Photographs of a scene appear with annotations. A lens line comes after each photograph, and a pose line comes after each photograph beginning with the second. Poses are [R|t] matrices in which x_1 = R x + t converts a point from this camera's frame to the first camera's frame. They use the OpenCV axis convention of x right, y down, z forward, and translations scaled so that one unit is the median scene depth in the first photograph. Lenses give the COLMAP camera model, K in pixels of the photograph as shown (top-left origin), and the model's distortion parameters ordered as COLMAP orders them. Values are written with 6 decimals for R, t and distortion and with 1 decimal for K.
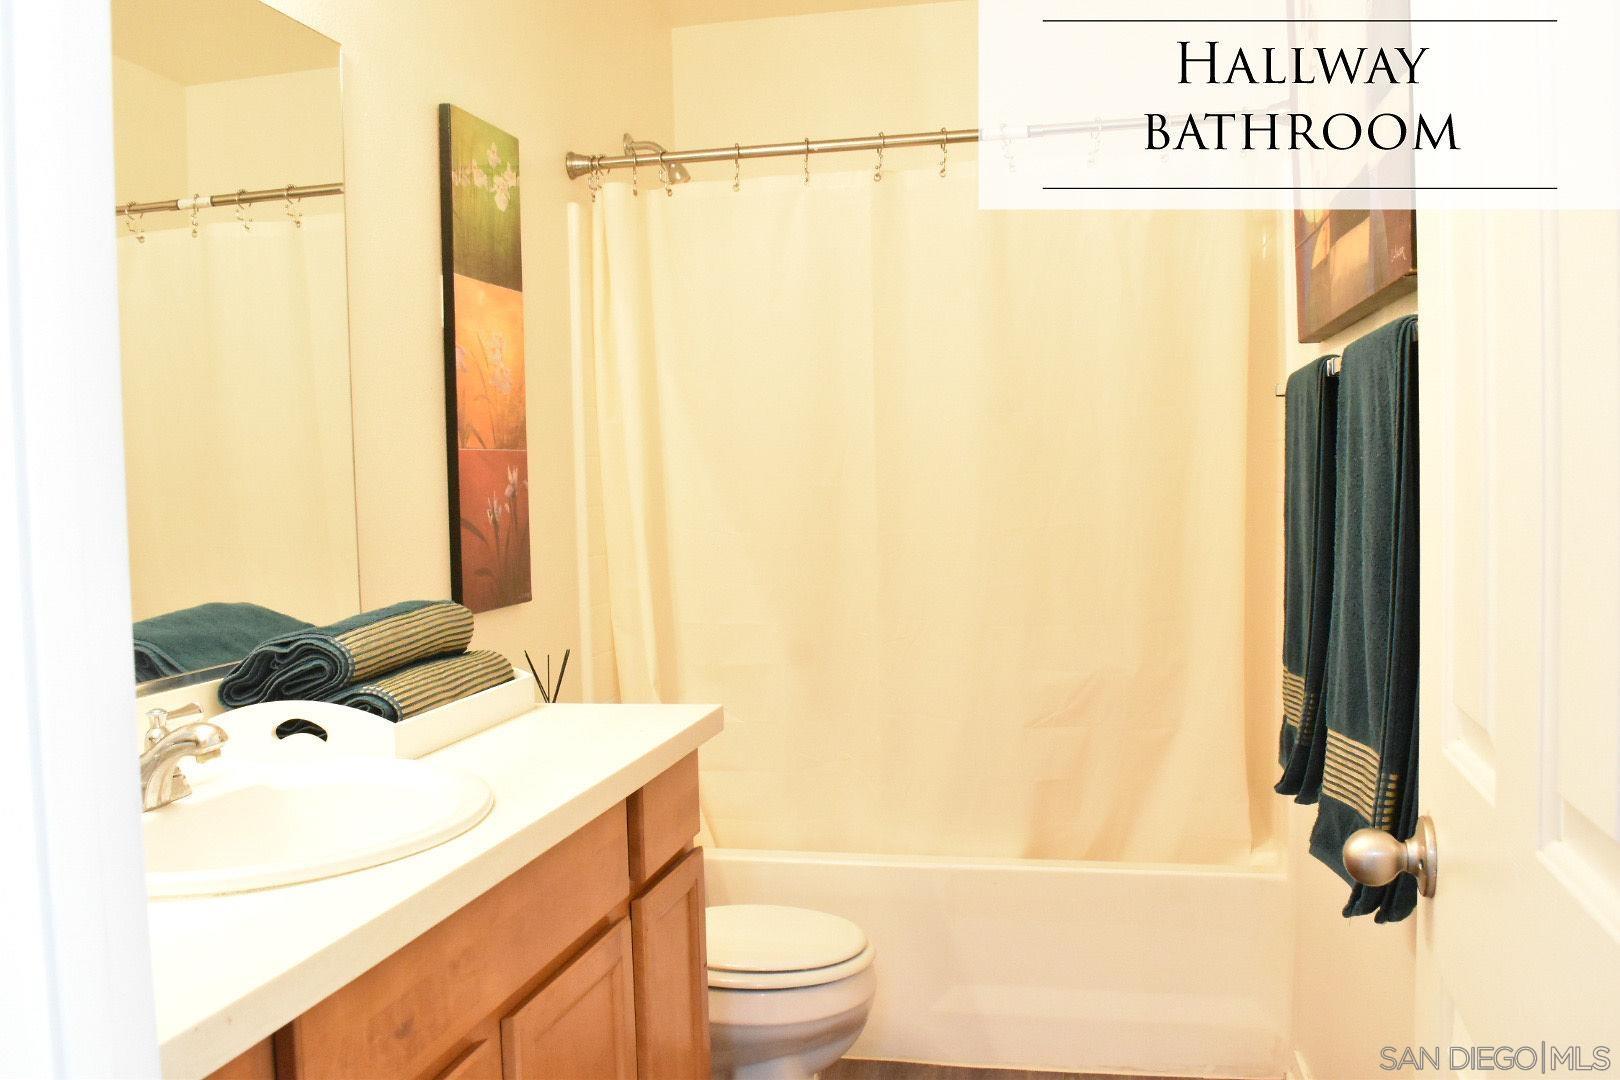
lens RADIAL K [[1399.9, 0, 808.5], [0, 1399.9, 535.1], [0, 0, 1]] dist [-0.086560, 0.002330]
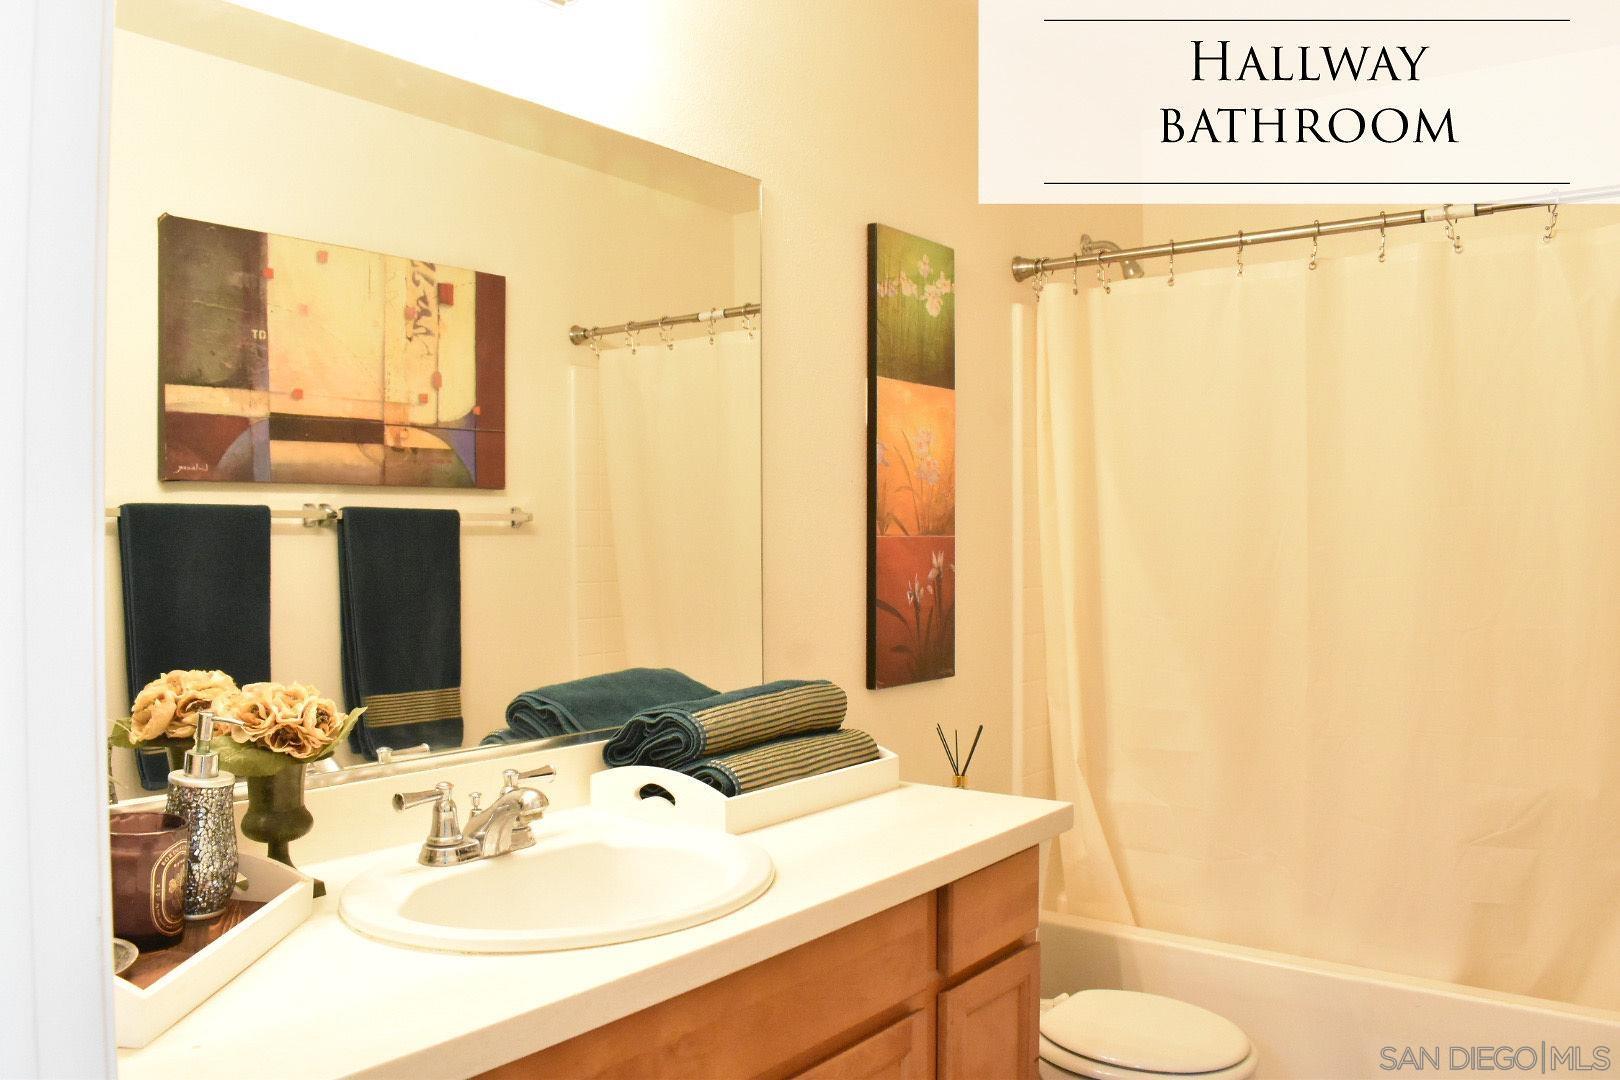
lens RADIAL K [[1259.5, 0, 801.1], [0, 1259.5, 536.7], [0, 0, 1]] dist [-0.091436, 0.010666]
pose [[0.904403, 0.024956, -0.425948, 0.112110], [-0.041713, 0.998677, -0.030055, -0.028228], [0.424635, 0.044949, 0.904248, 0.076513]]
